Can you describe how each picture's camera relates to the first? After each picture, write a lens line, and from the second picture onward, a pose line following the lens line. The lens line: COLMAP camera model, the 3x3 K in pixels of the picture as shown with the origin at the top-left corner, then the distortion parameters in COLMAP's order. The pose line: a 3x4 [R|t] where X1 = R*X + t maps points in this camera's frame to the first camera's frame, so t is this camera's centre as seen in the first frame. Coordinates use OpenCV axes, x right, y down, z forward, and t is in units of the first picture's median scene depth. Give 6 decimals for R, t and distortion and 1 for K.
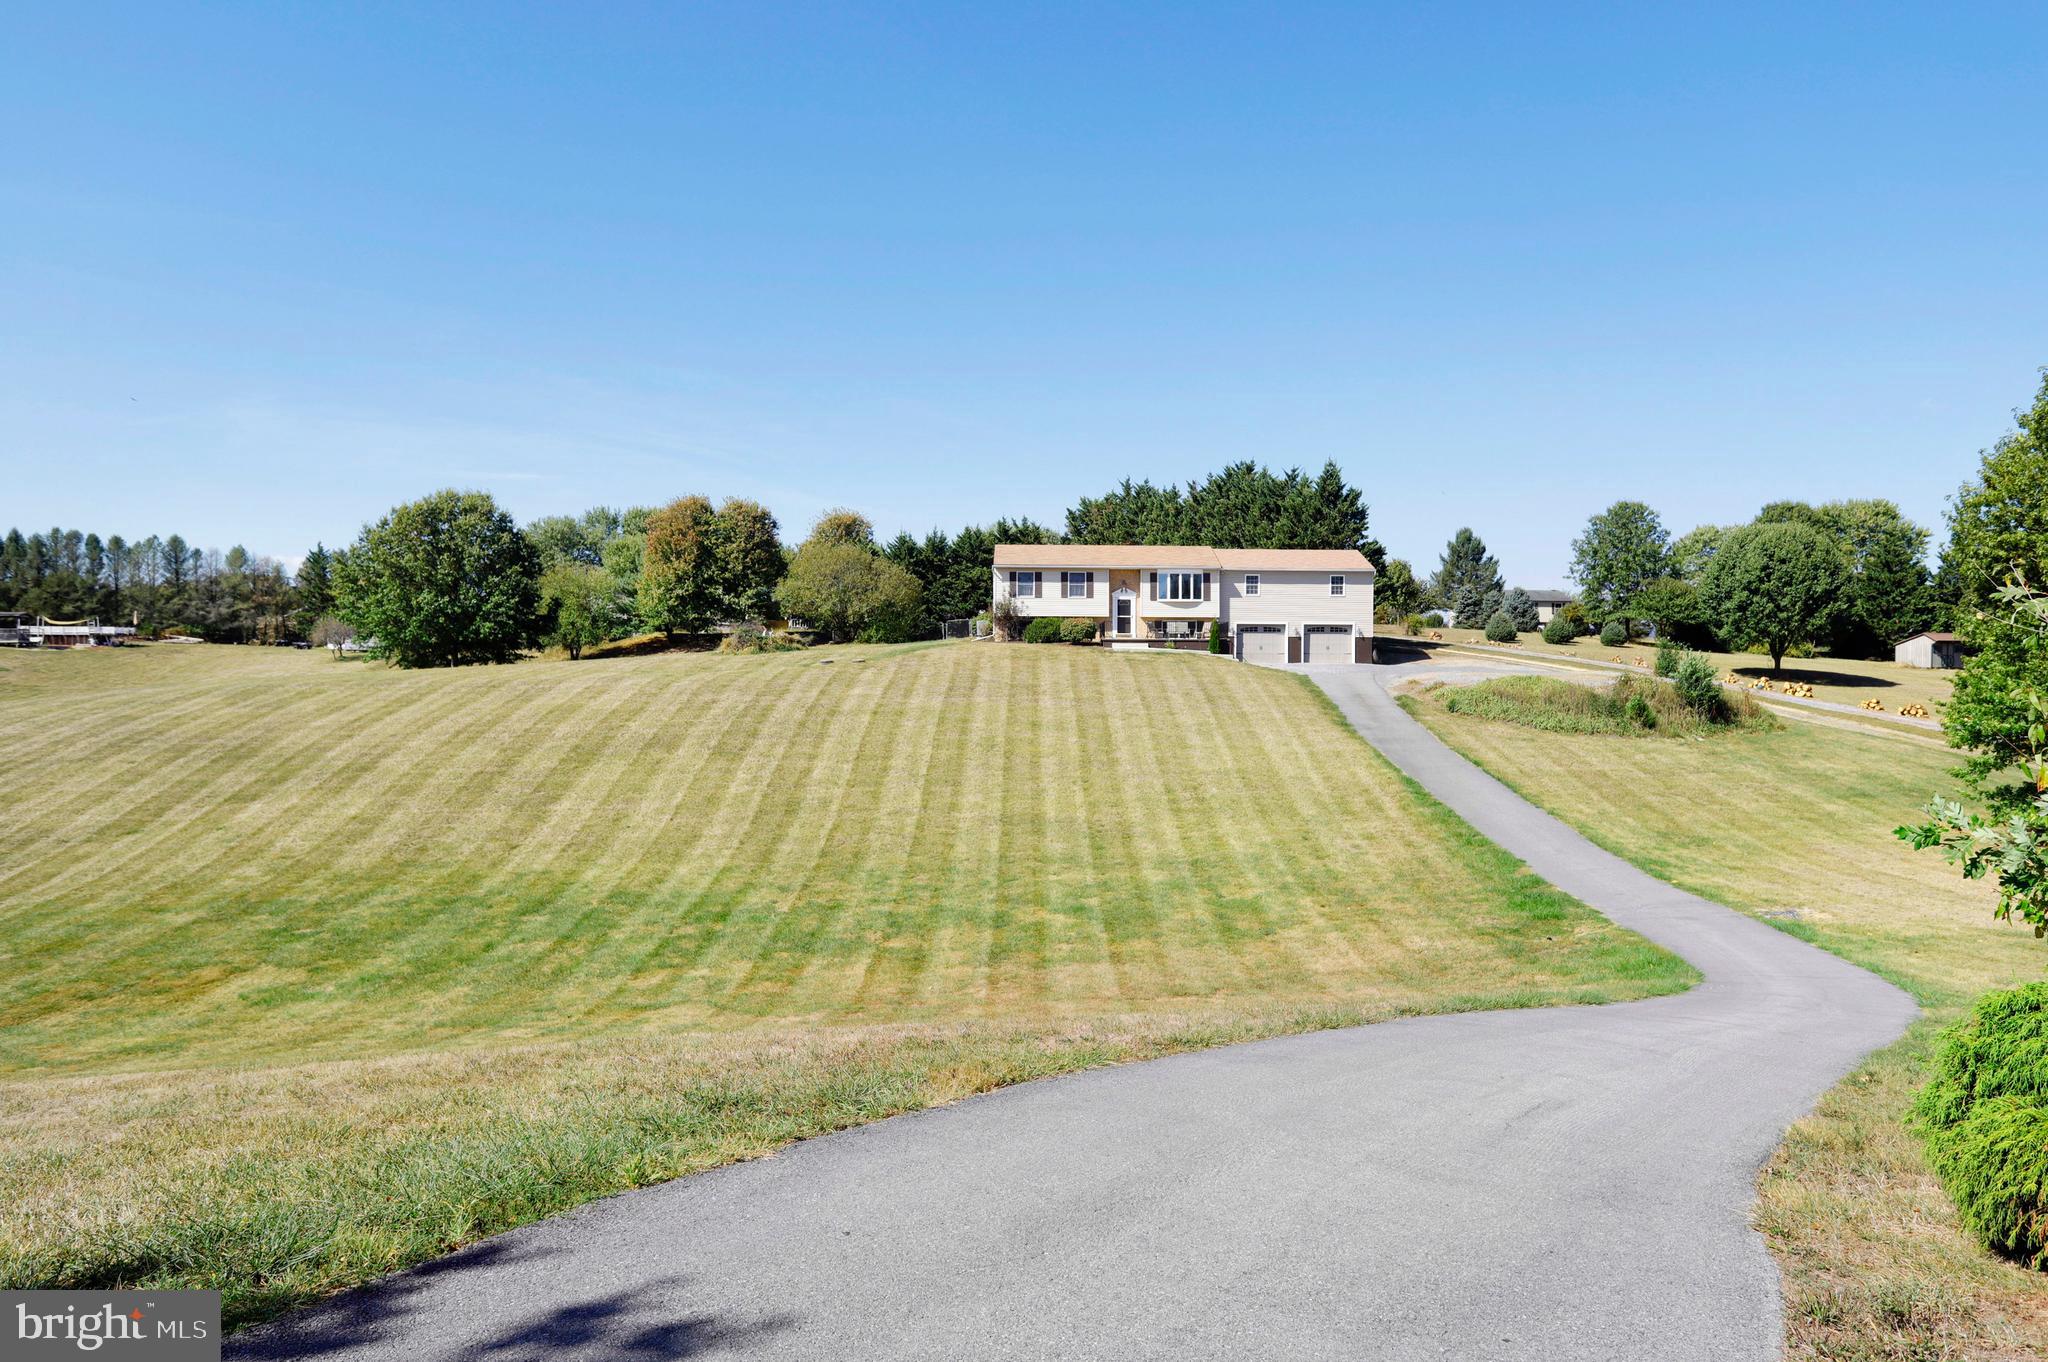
lens RADIAL K [[1440.2, 0, 1024.0], [0, 1440.2, 681.0], [0, 0, 1]] dist [-0.004063, -0.000985]
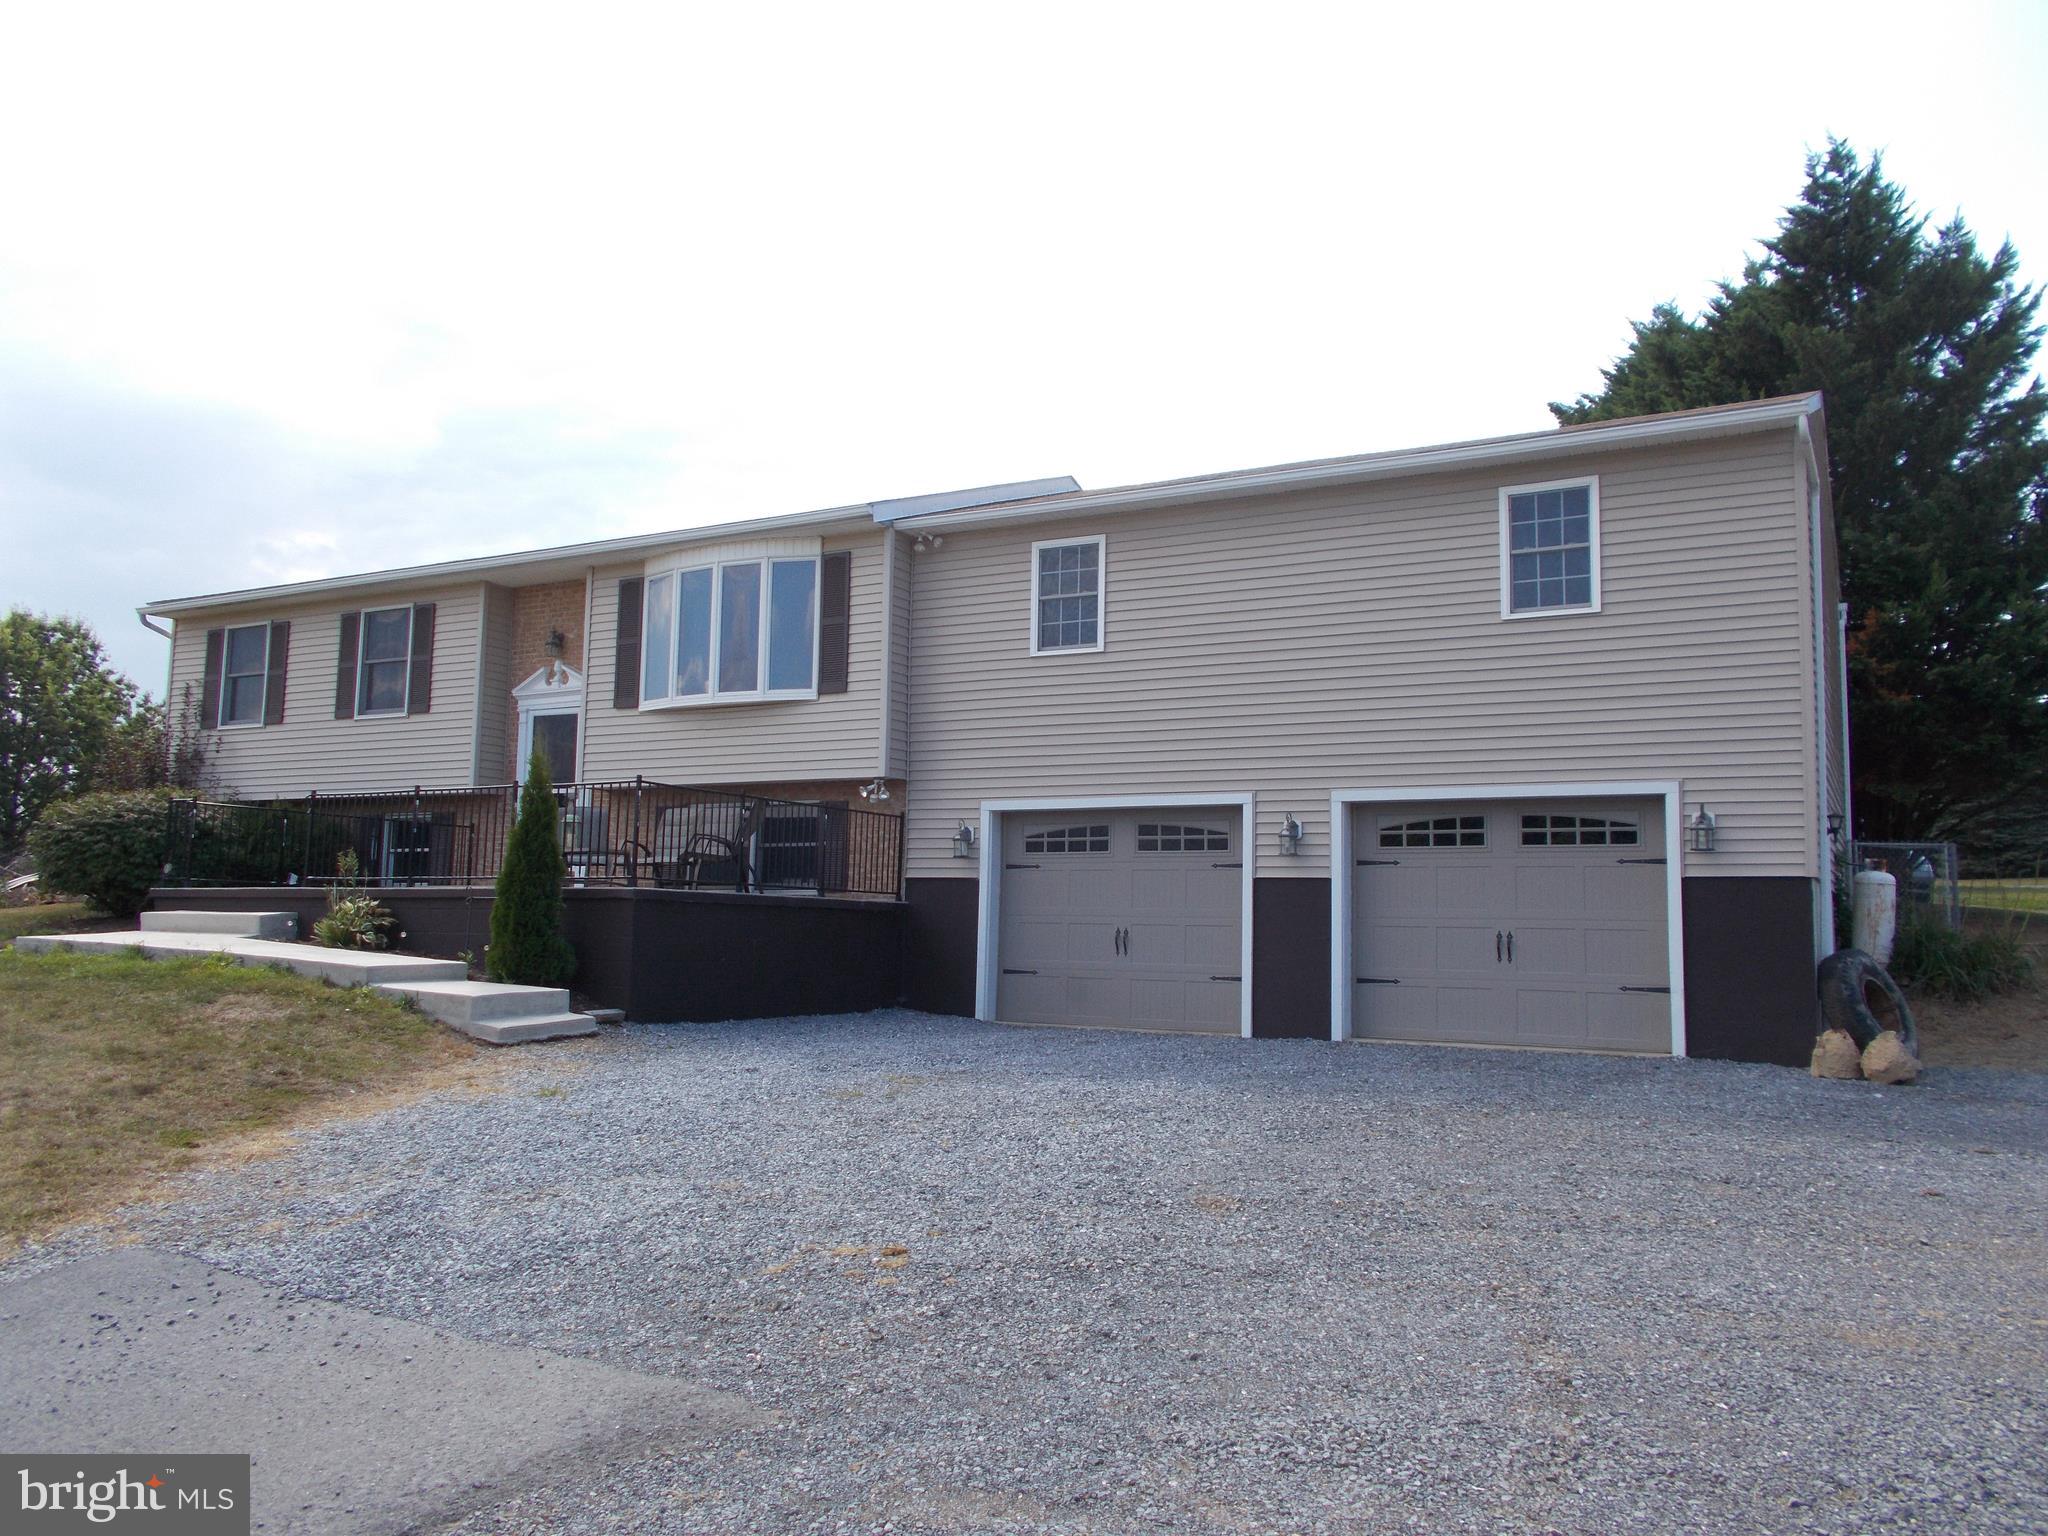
lens RADIAL K [[1578.3, 0, 1024.0], [0, 1578.3, 768.0], [0, 0, 1]] dist [0.010409, -0.000310]
pose [[0.873573, -0.039265, -0.485107, 0.249913], [-0.021561, 0.992639, -0.119174, -0.020834], [0.486216, 0.114566, 0.866296, 0.824688]]
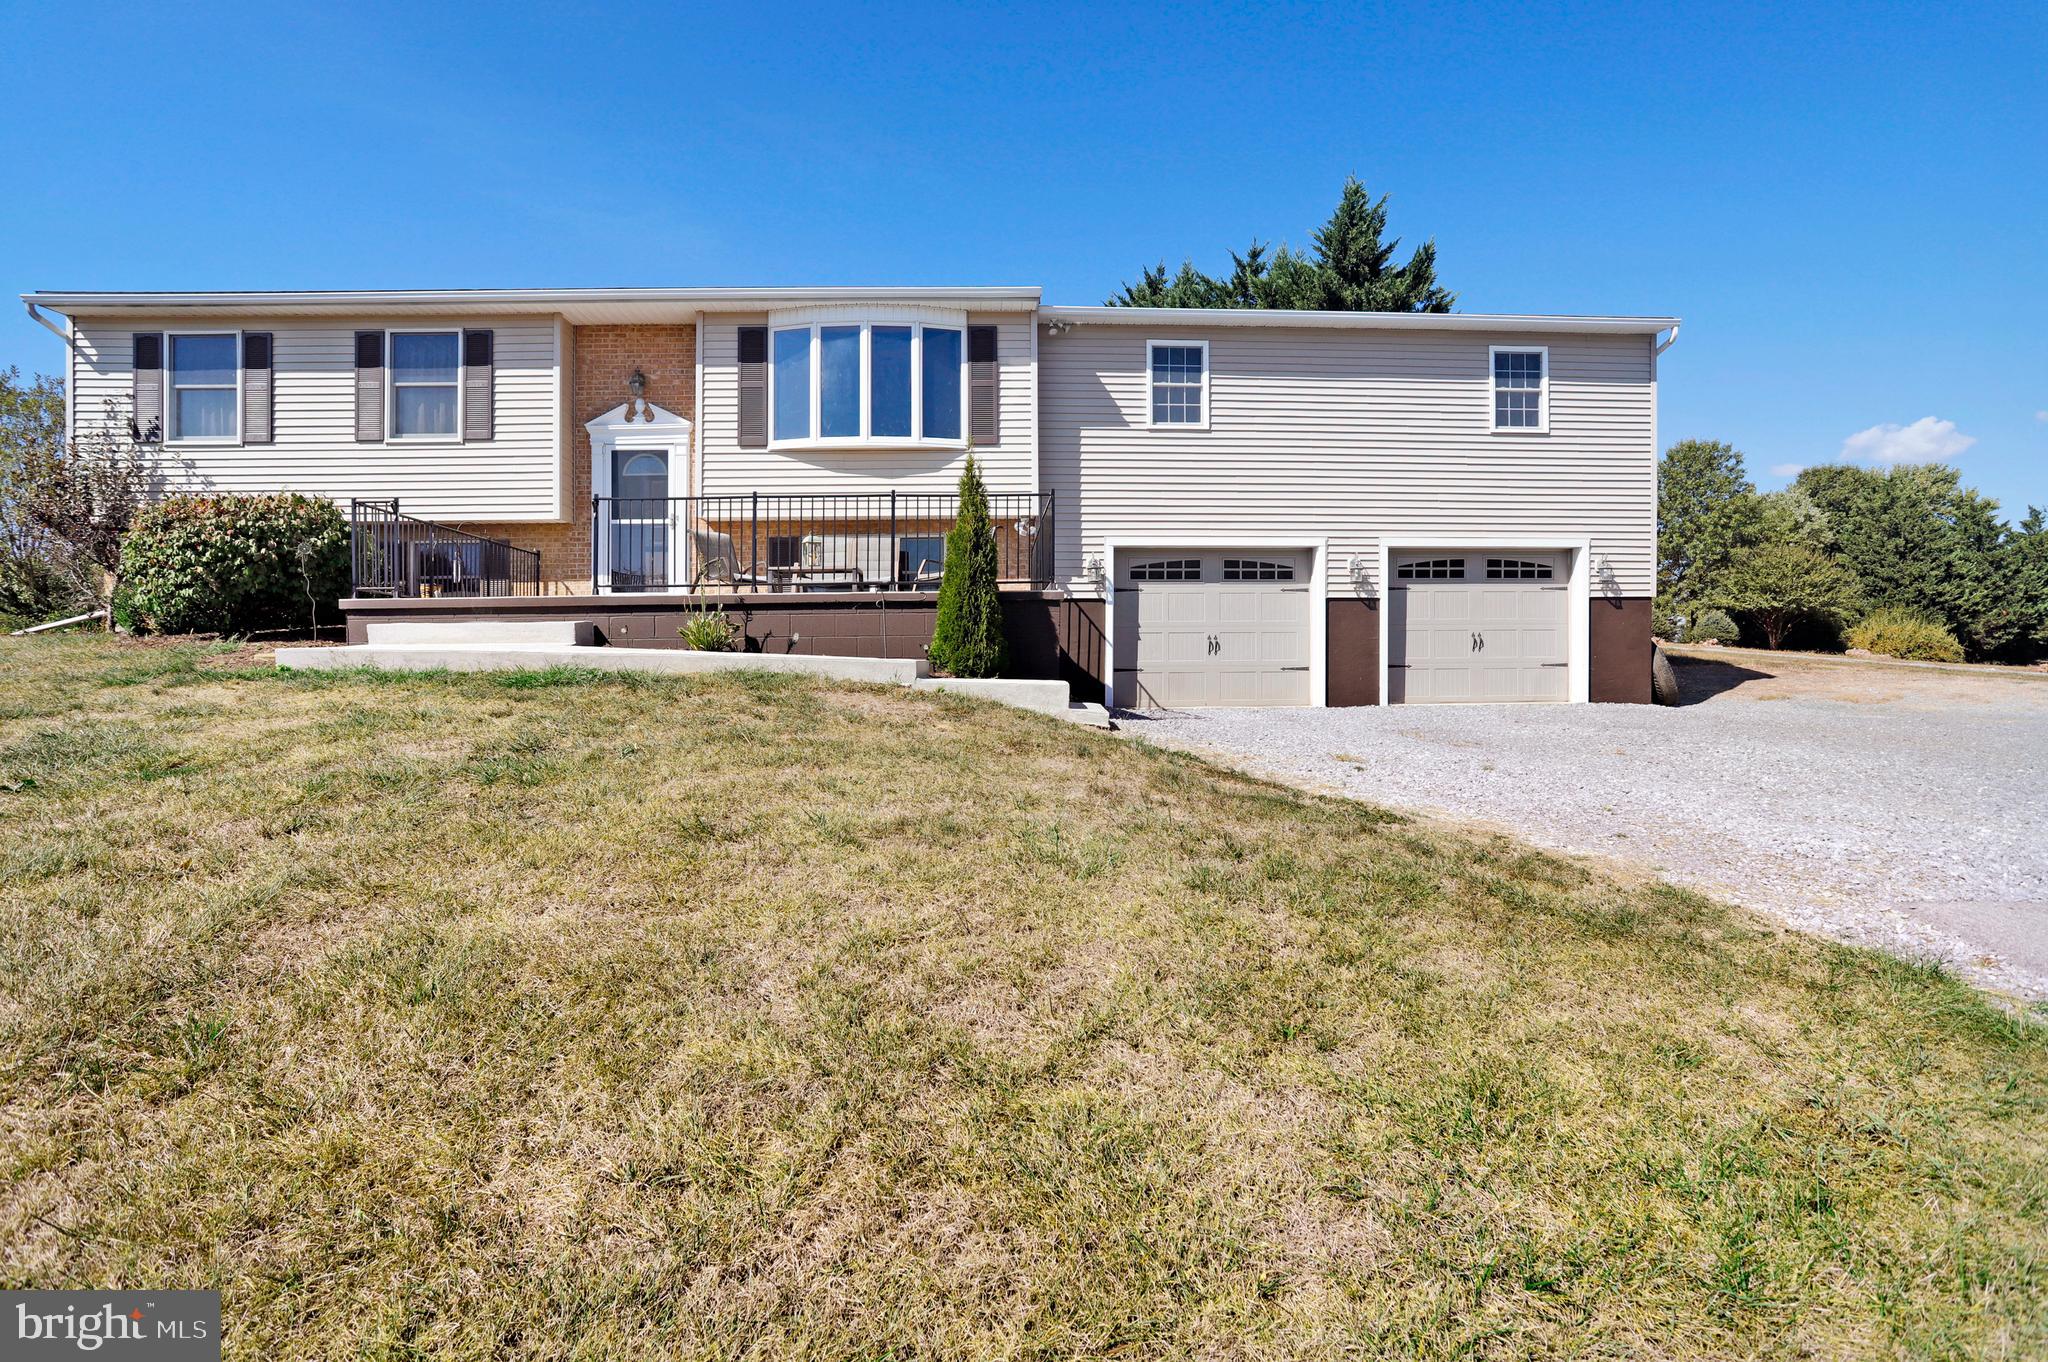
lens RADIAL K [[1013.5, 0, 1035.5], [0, 1013.5, 686.8], [0, 0, 1]] dist [-0.073070, 0.035098]
pose [[0.999168, -0.013461, 0.038510, 0.127753], [0.013594, 0.999902, -0.003194, -0.015866], [-0.038463, 0.003715, 0.999253, 0.831819]]
